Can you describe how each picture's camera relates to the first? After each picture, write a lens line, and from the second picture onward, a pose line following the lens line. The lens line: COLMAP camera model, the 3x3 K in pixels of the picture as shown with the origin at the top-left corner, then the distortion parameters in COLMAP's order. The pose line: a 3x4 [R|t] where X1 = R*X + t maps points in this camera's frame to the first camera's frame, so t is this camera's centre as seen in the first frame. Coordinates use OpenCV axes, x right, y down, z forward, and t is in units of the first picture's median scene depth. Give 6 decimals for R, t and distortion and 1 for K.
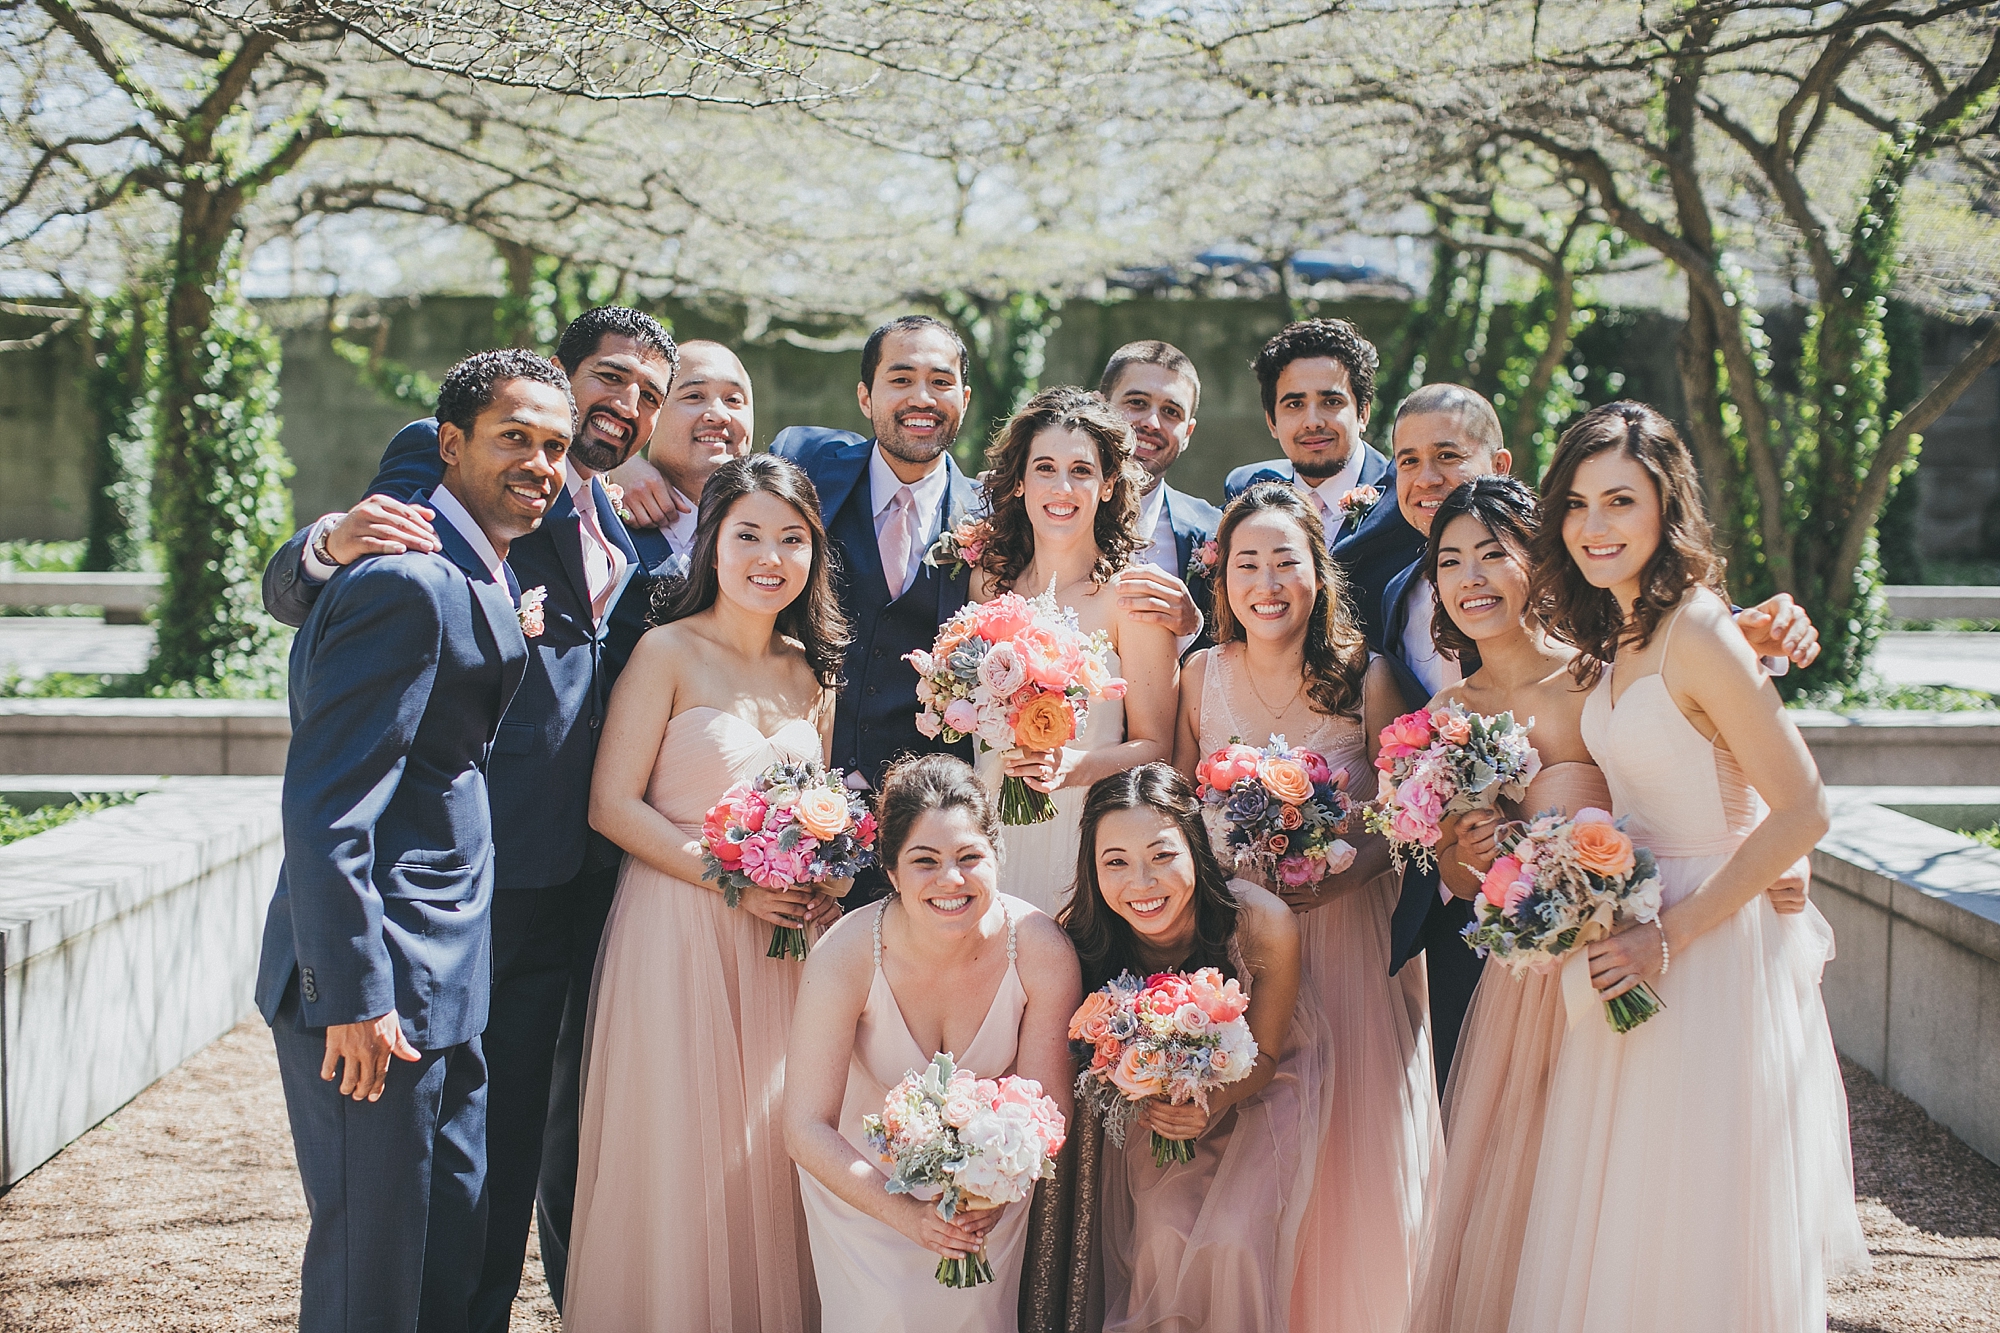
lens RADIAL K [[2922.2, 0, 1003.3], [0, 2922.2, 669.5], [0, 0, 1]] dist [-0.119575, 0.000000]
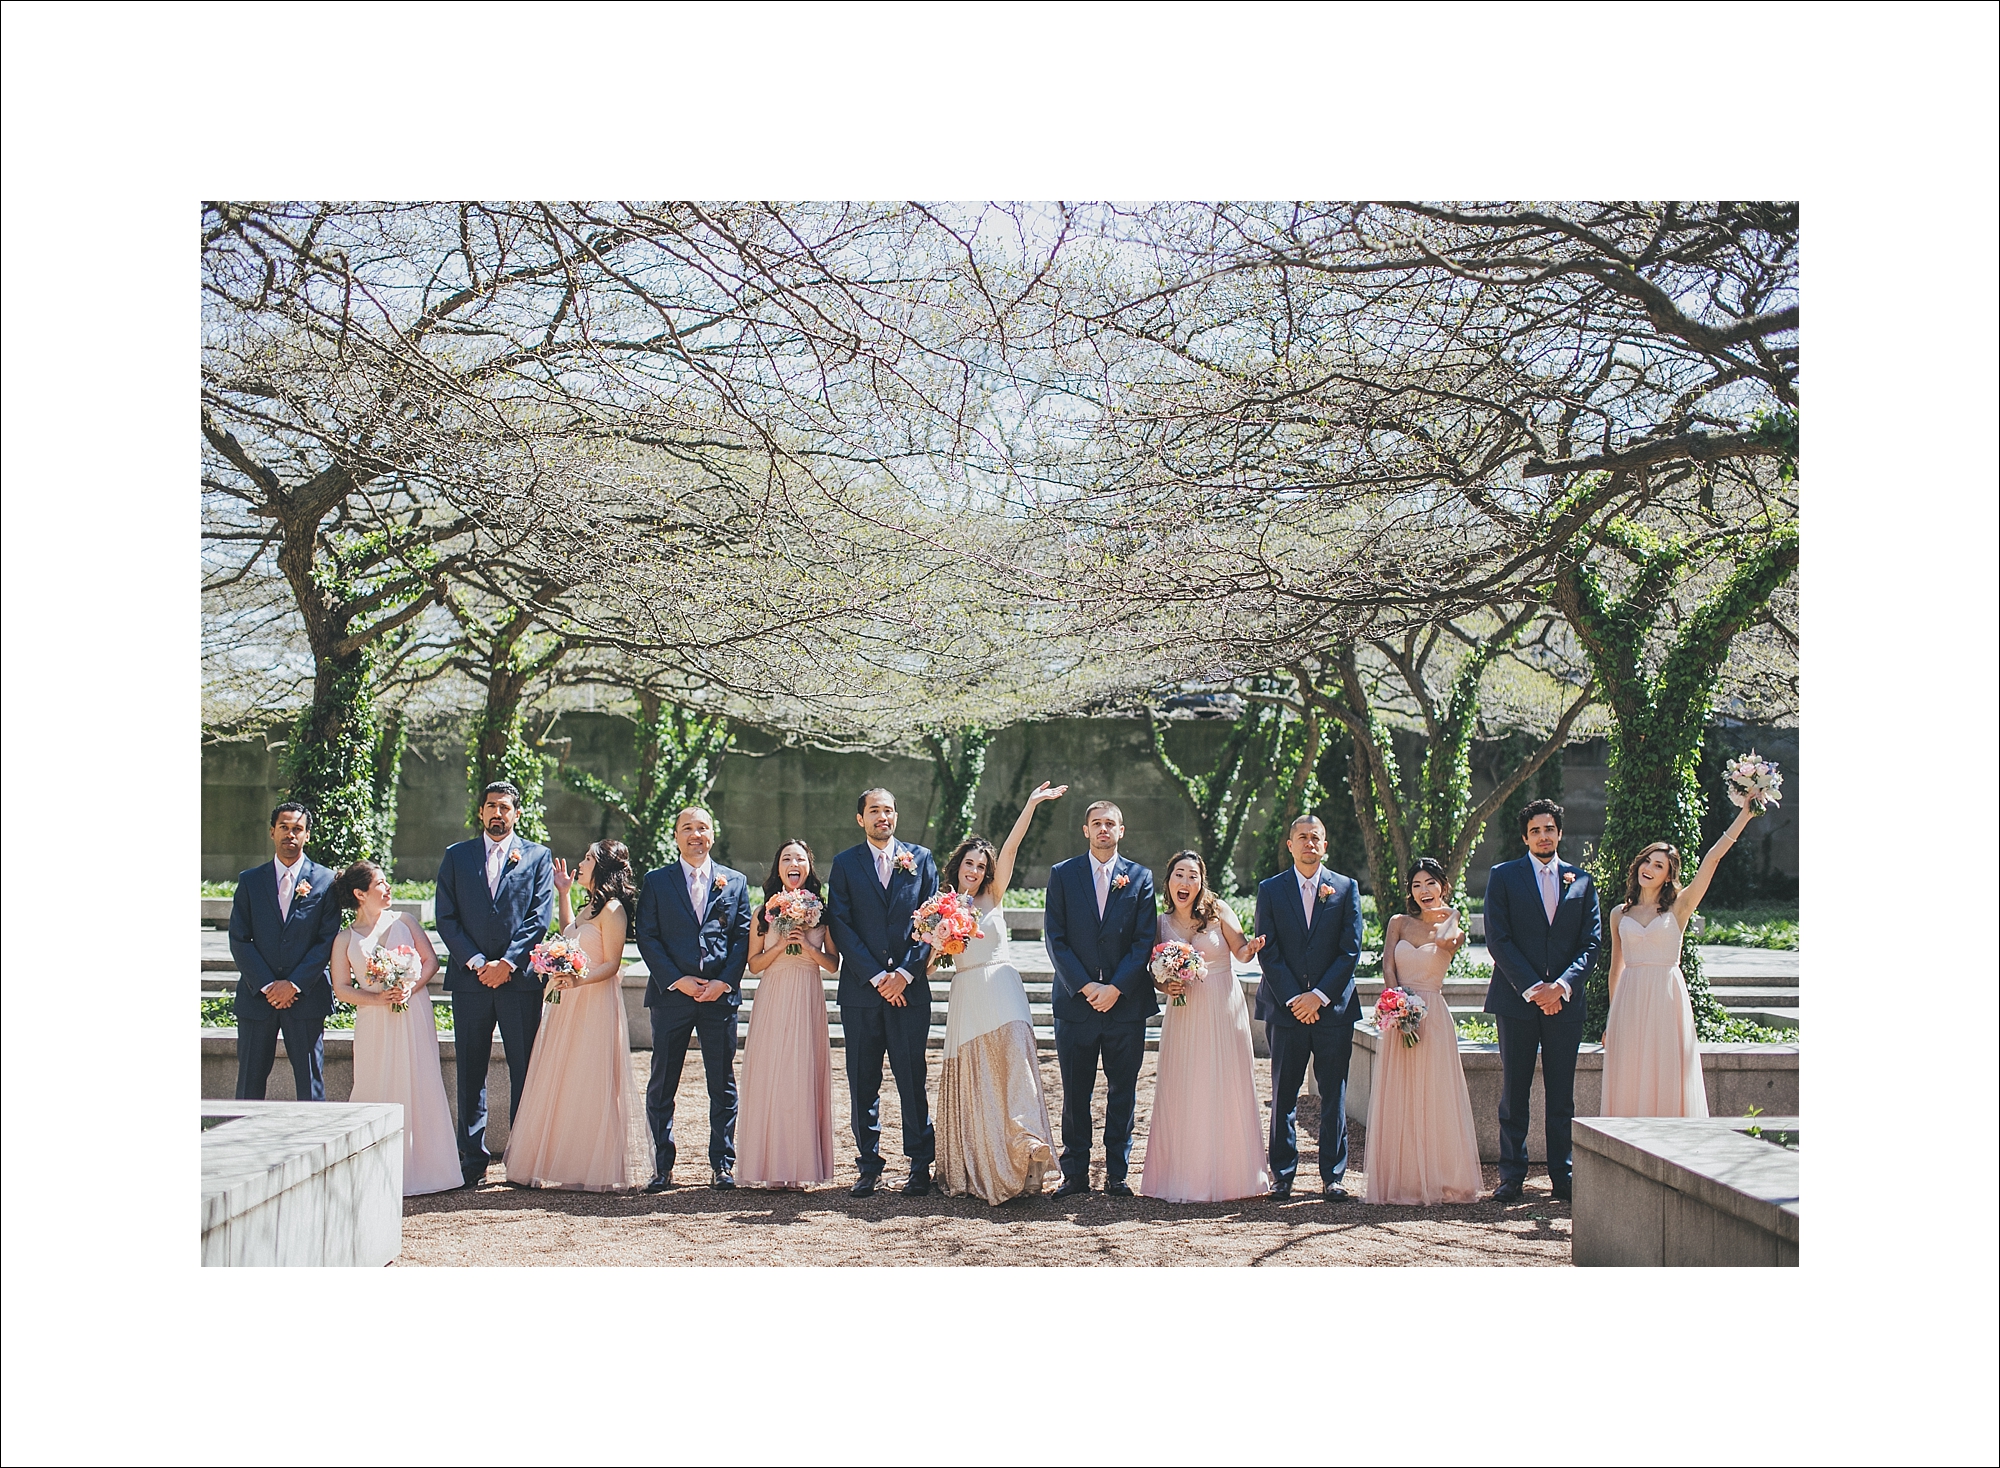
lens RADIAL K [[3468.3, 0, 997.5], [0, 3468.3, 733.2], [0, 0, 1]] dist [-0.109599, 0.000000]
pose [[0.999875, 0.005816, 0.014702, -0.008897], [-0.004453, 0.995837, -0.091038, 0.056850], [-0.015170, 0.090961, 0.995739, -1.070444]]
